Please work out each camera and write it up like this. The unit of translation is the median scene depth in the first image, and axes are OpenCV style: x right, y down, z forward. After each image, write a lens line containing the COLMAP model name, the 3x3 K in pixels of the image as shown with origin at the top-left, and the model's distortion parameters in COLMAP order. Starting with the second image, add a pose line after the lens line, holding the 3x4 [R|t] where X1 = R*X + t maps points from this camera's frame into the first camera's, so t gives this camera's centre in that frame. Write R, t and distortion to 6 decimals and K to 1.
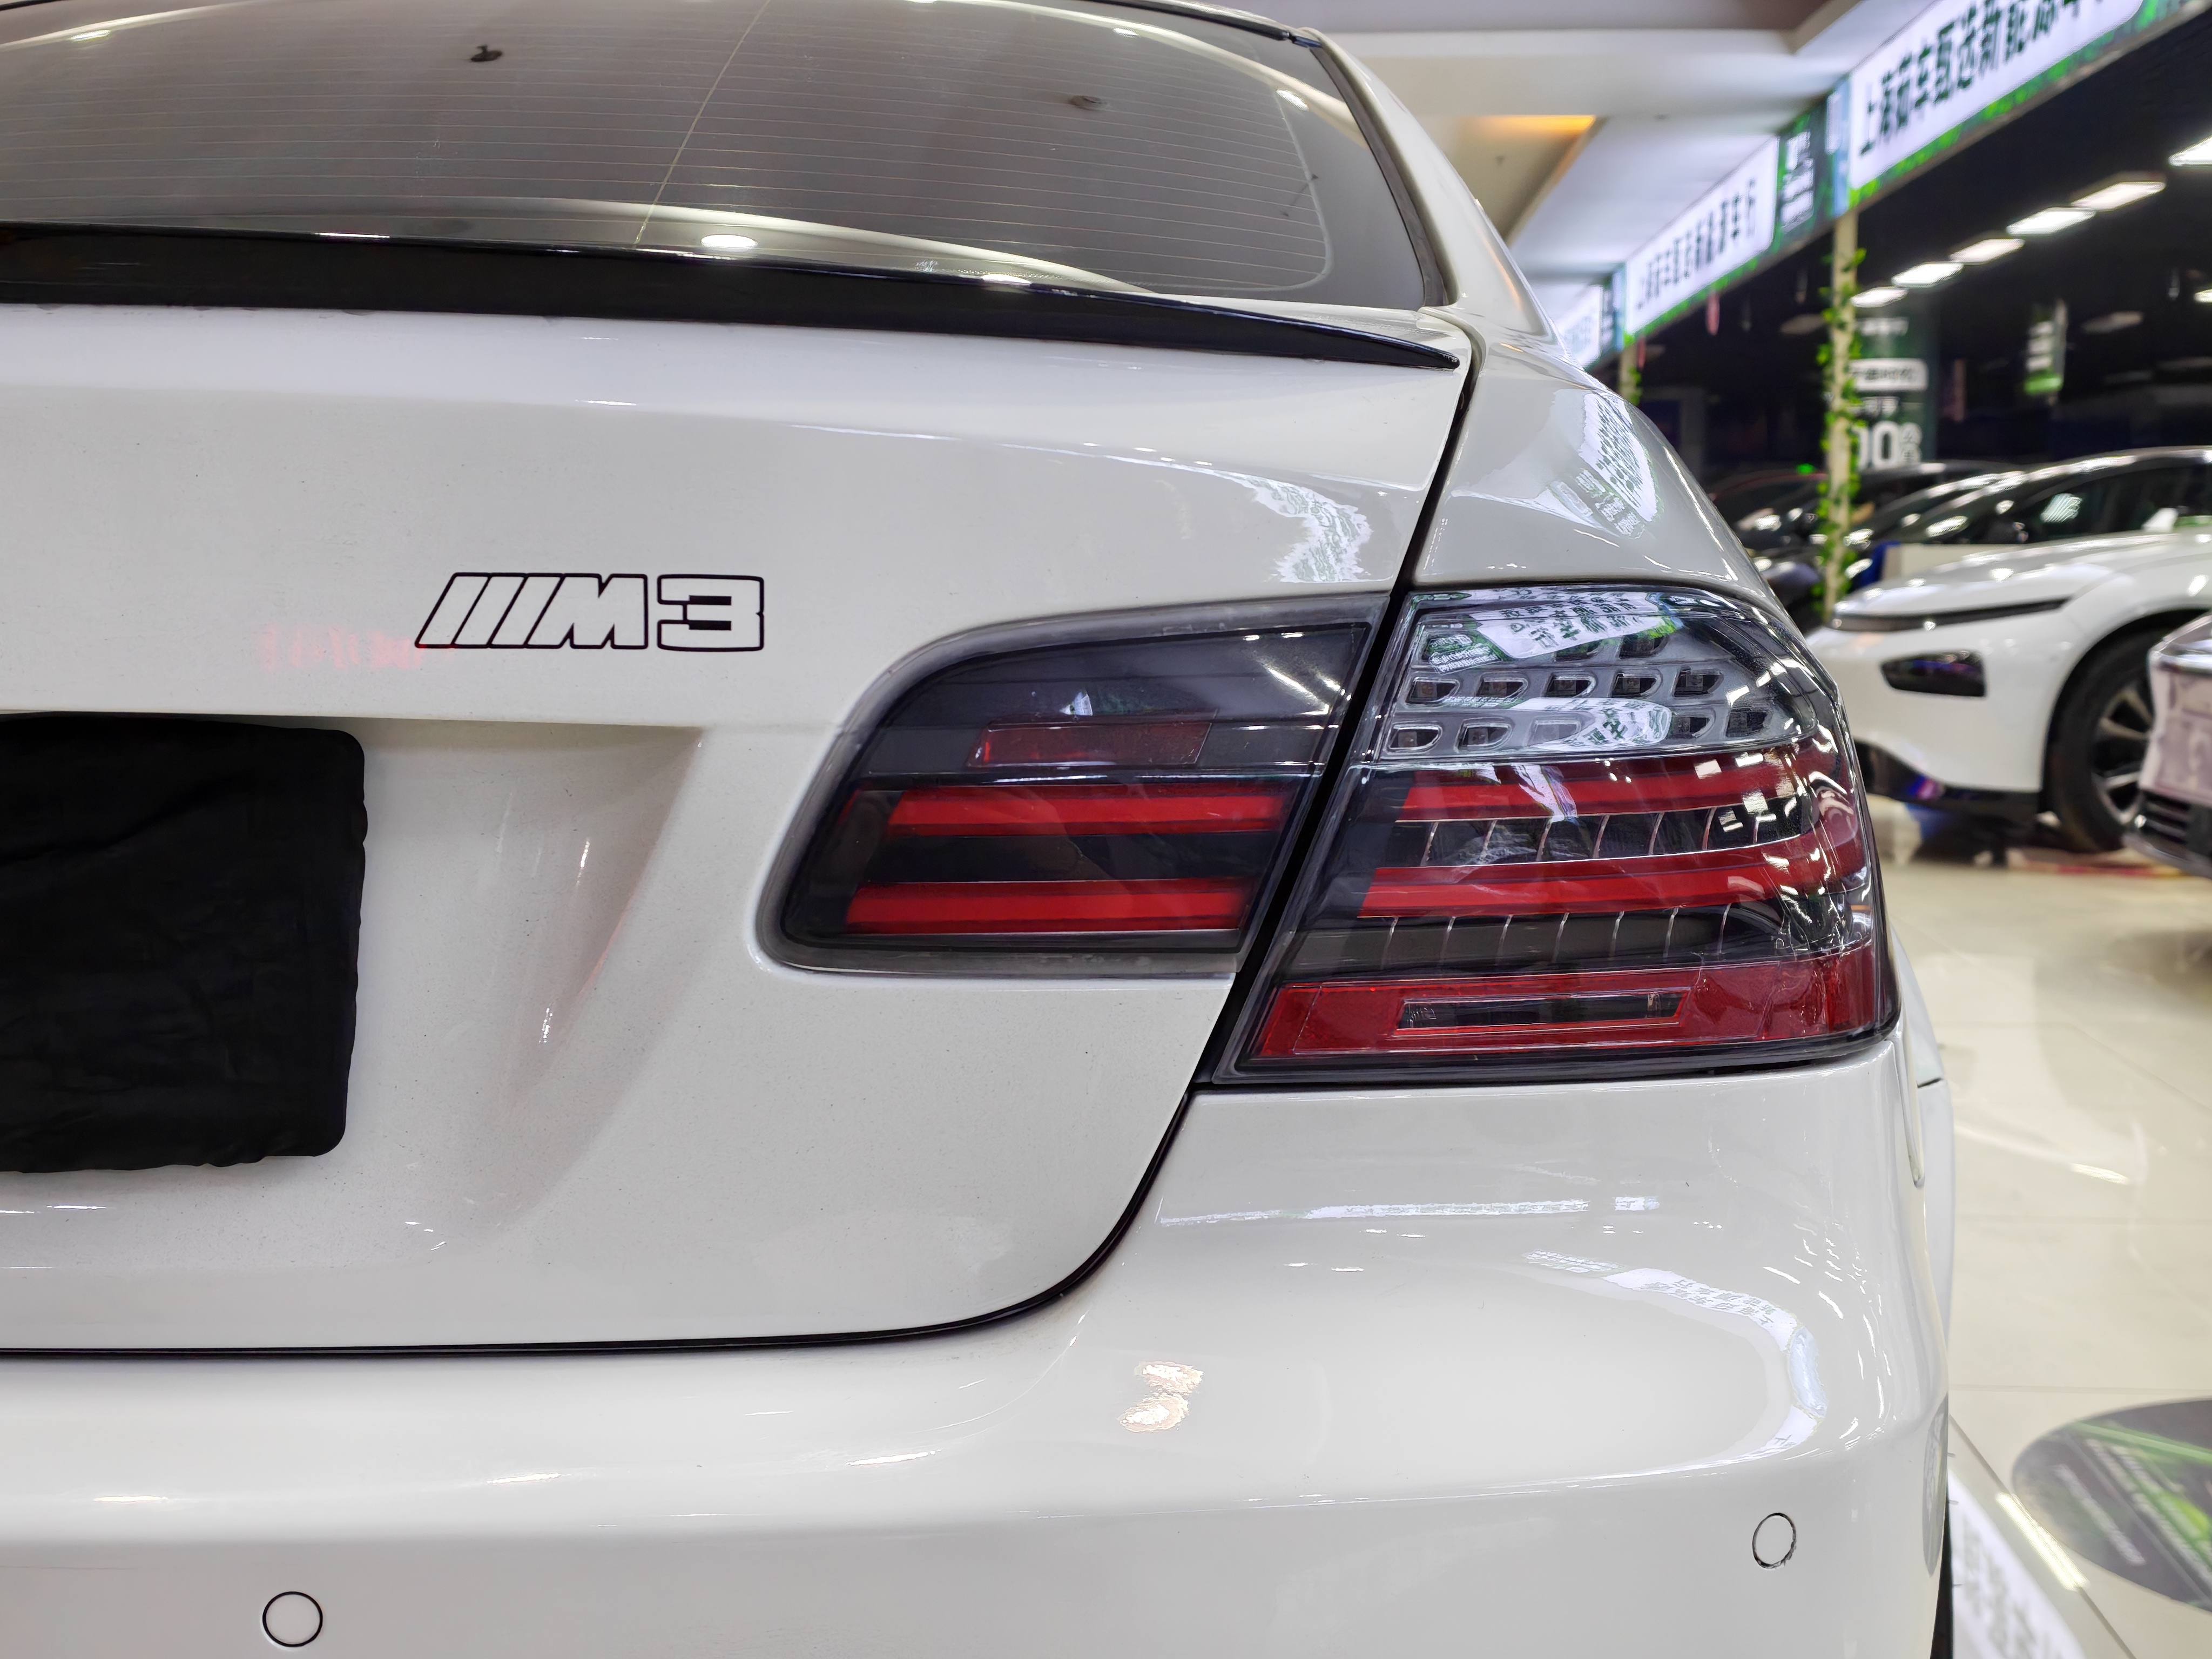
lens RADIAL K [[2800.3, 0, 1106.0], [0, 2800.3, 829.5], [0, 0, 1]] dist [0.125241, -0.296003]
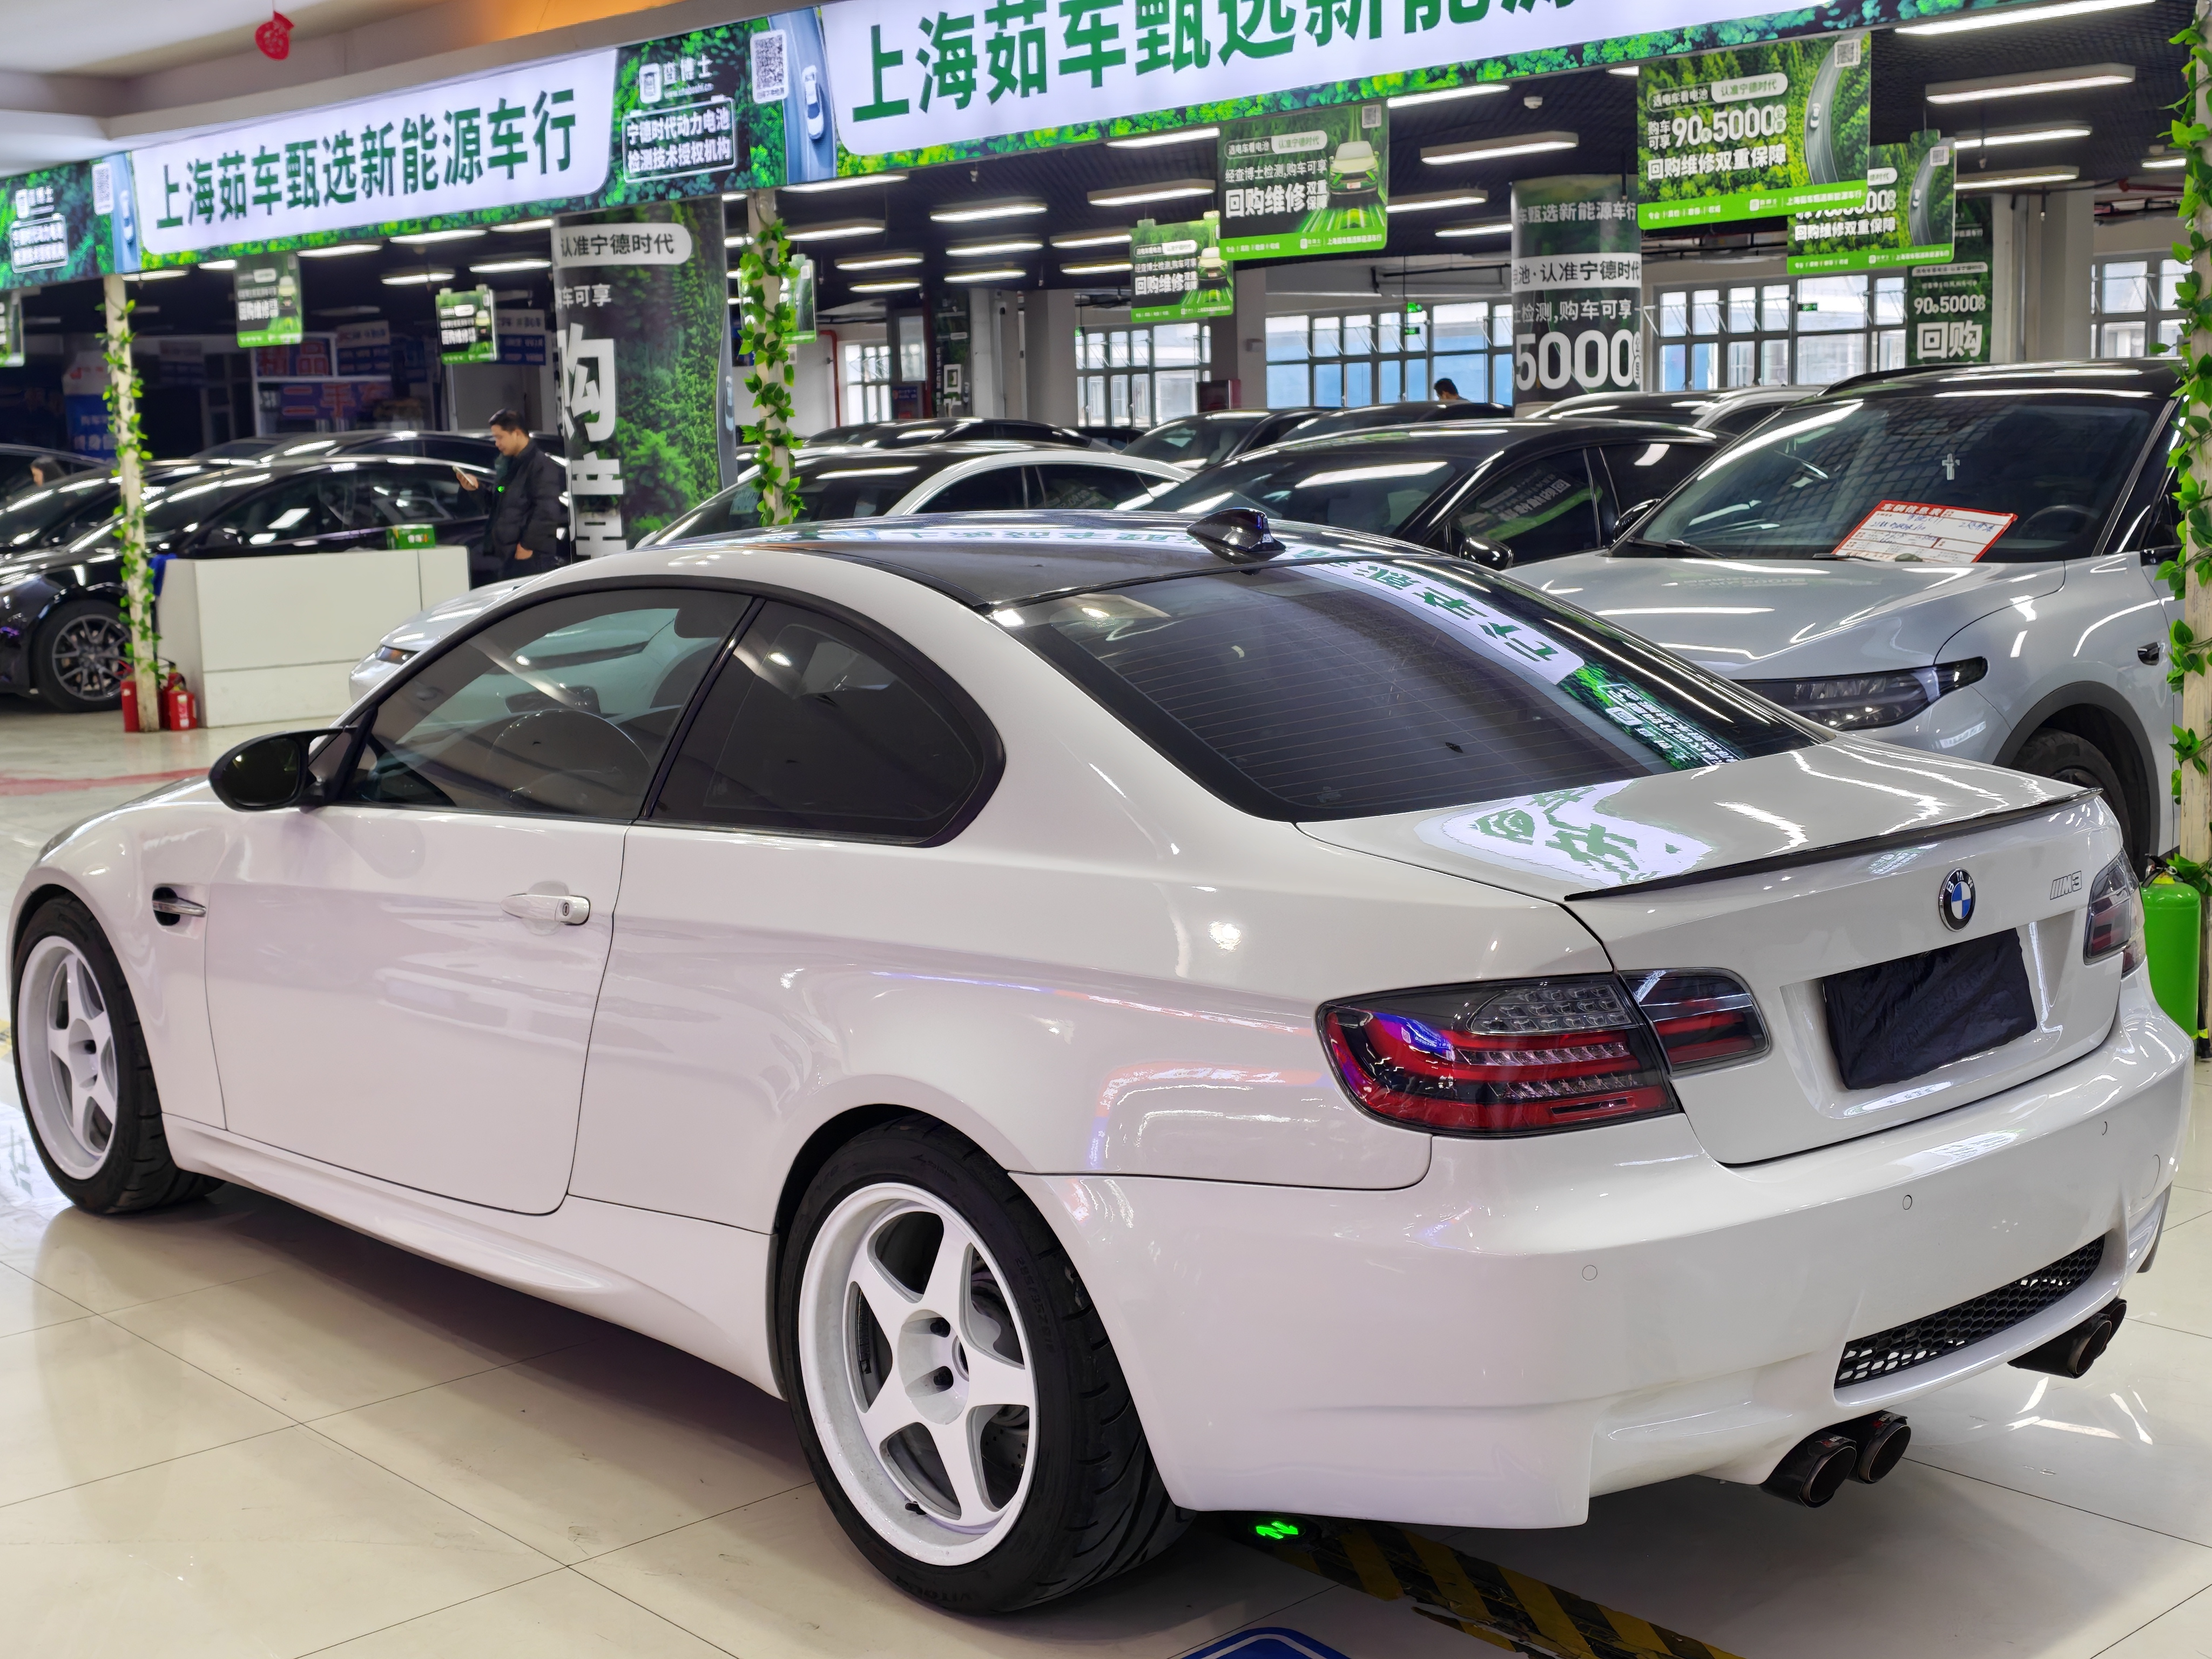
lens RADIAL K [[2800.3, 0, 1106.0], [0, 2800.3, 829.5], [0, 0, 1]] dist [0.125241, -0.296003]
pose [[0.694260, -0.124300, 0.708910, -0.295631], [0.099641, 0.992088, 0.076370, -0.044571], [-0.712794, 0.017616, 0.701152, -0.064043]]
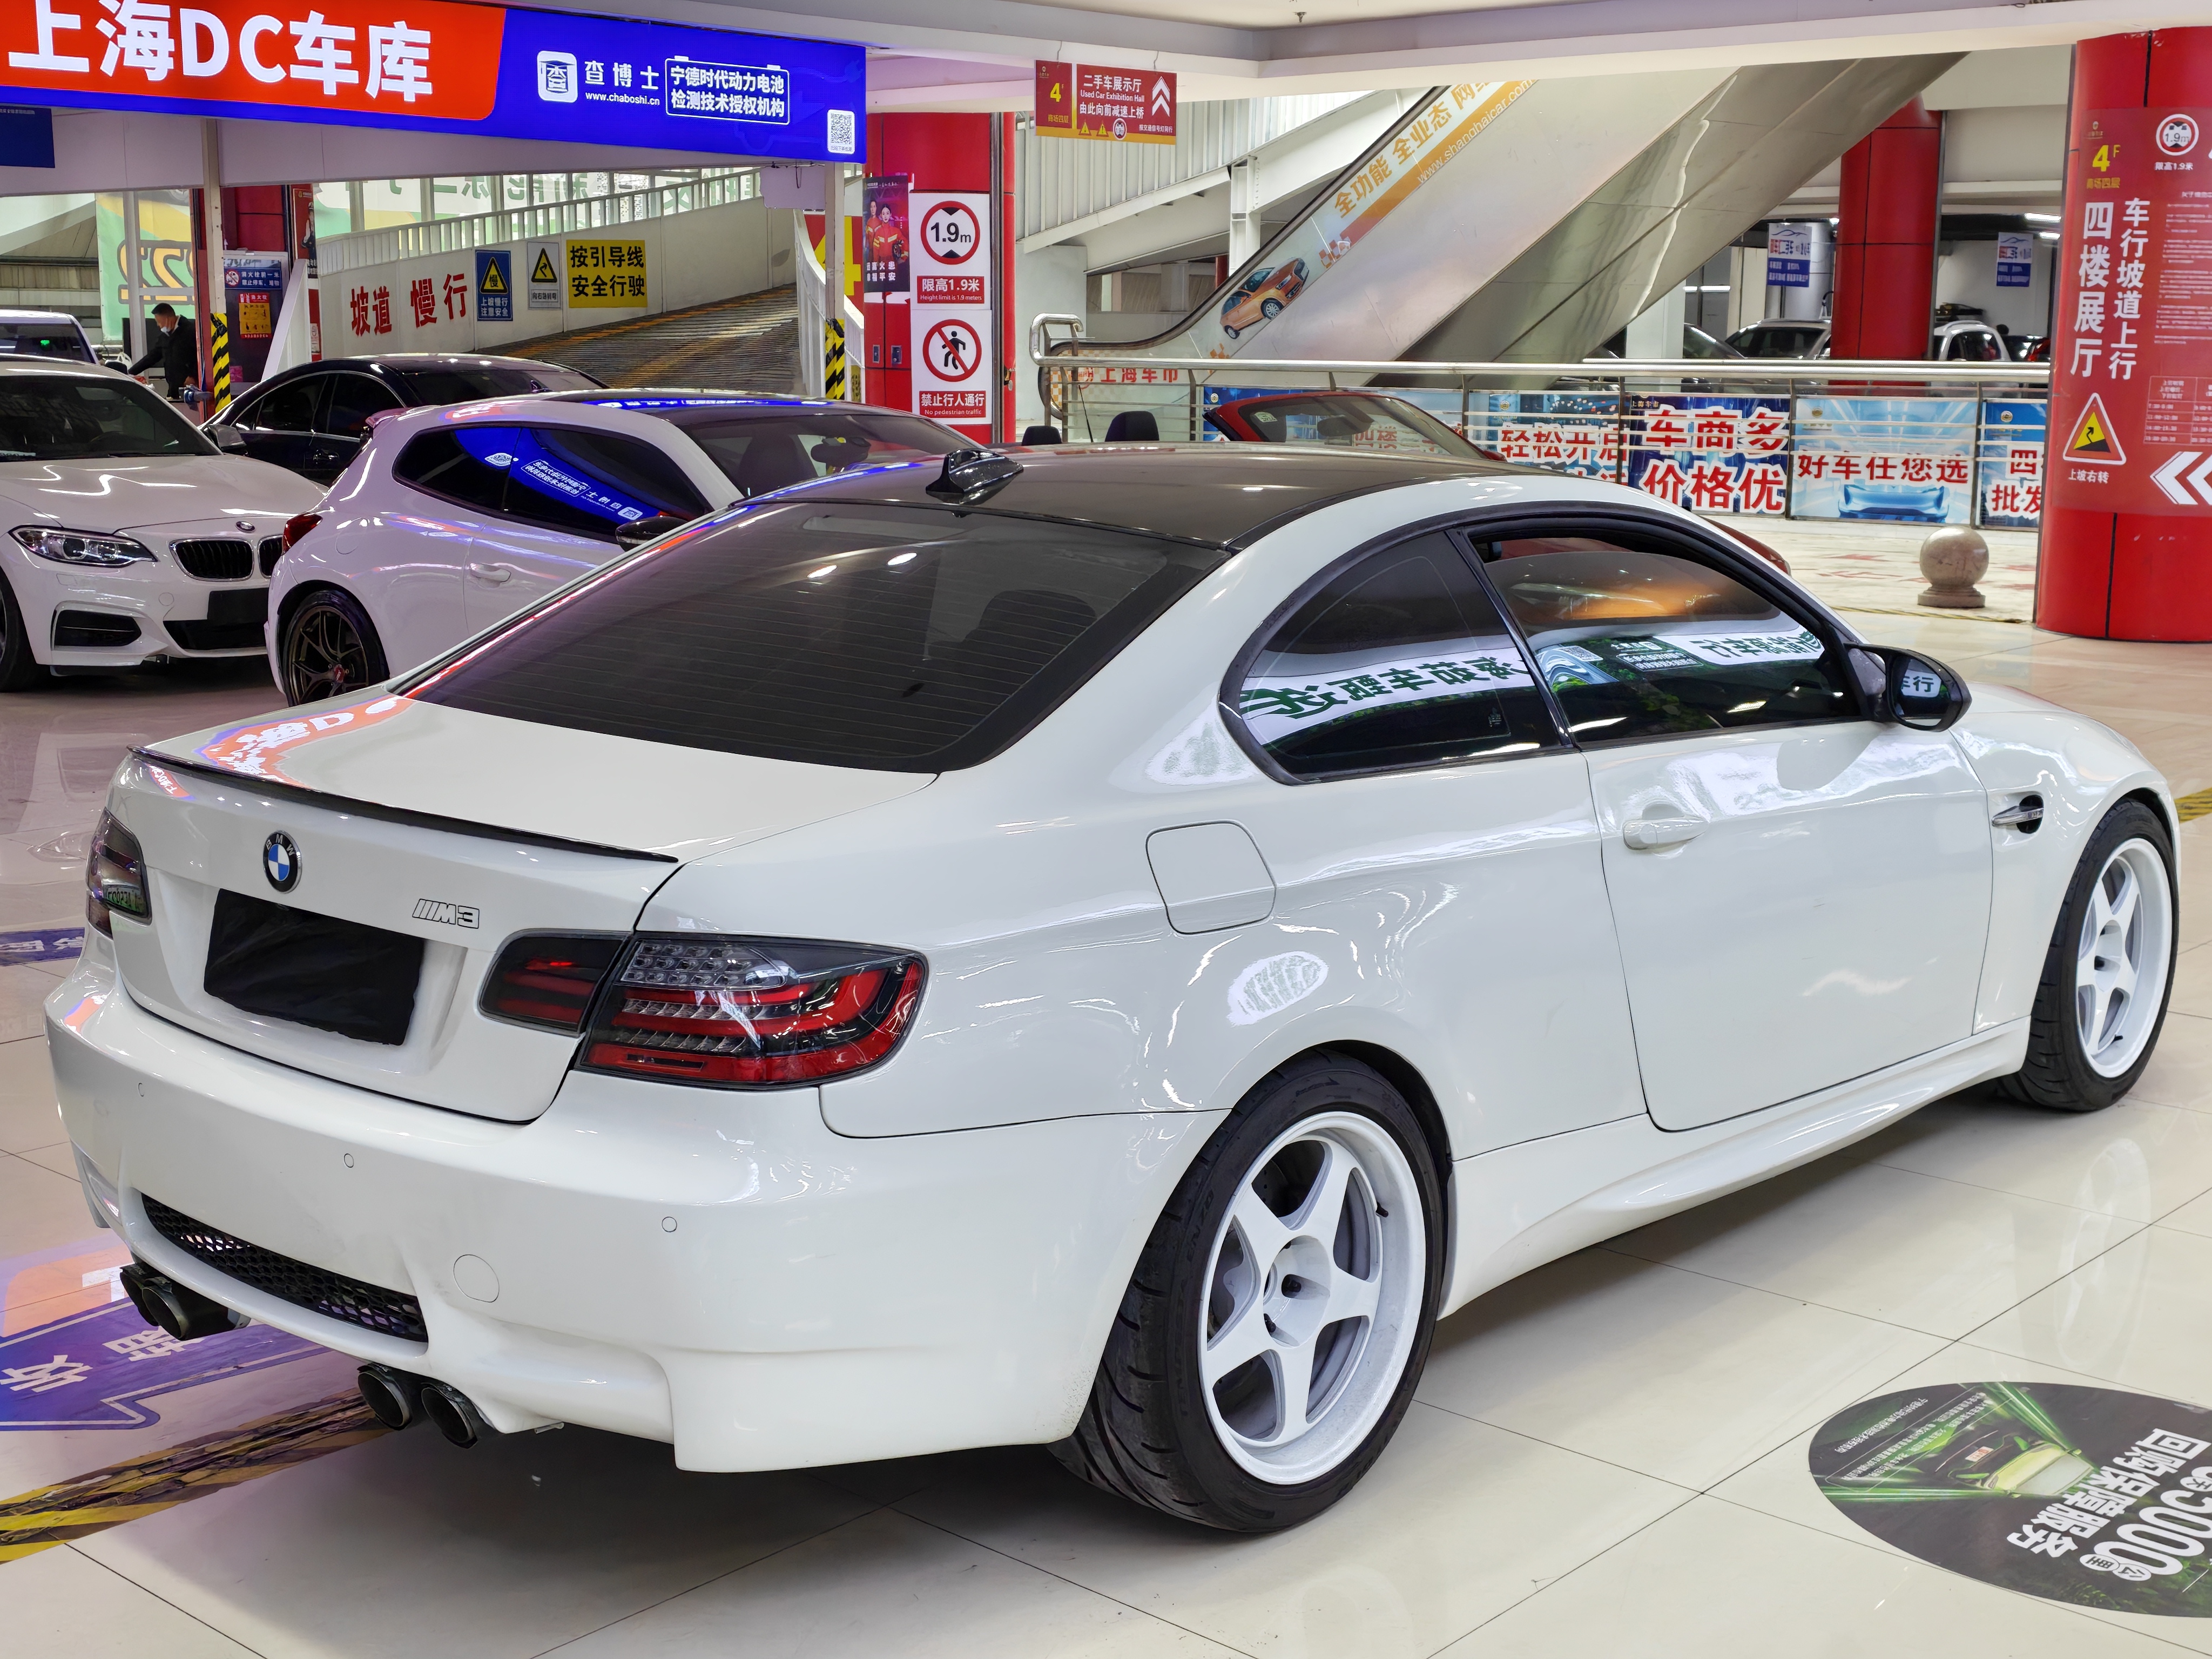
lens RADIAL K [[2800.3, 0, 1106.0], [0, 2800.3, 829.5], [0, 0, 1]] dist [0.125241, -0.296003]
pose [[0.790206, 0.117462, -0.601479, 0.198065], [-0.070360, 0.992359, 0.101359, -0.045380], [0.608789, -0.037774, 0.792433, -0.101125]]
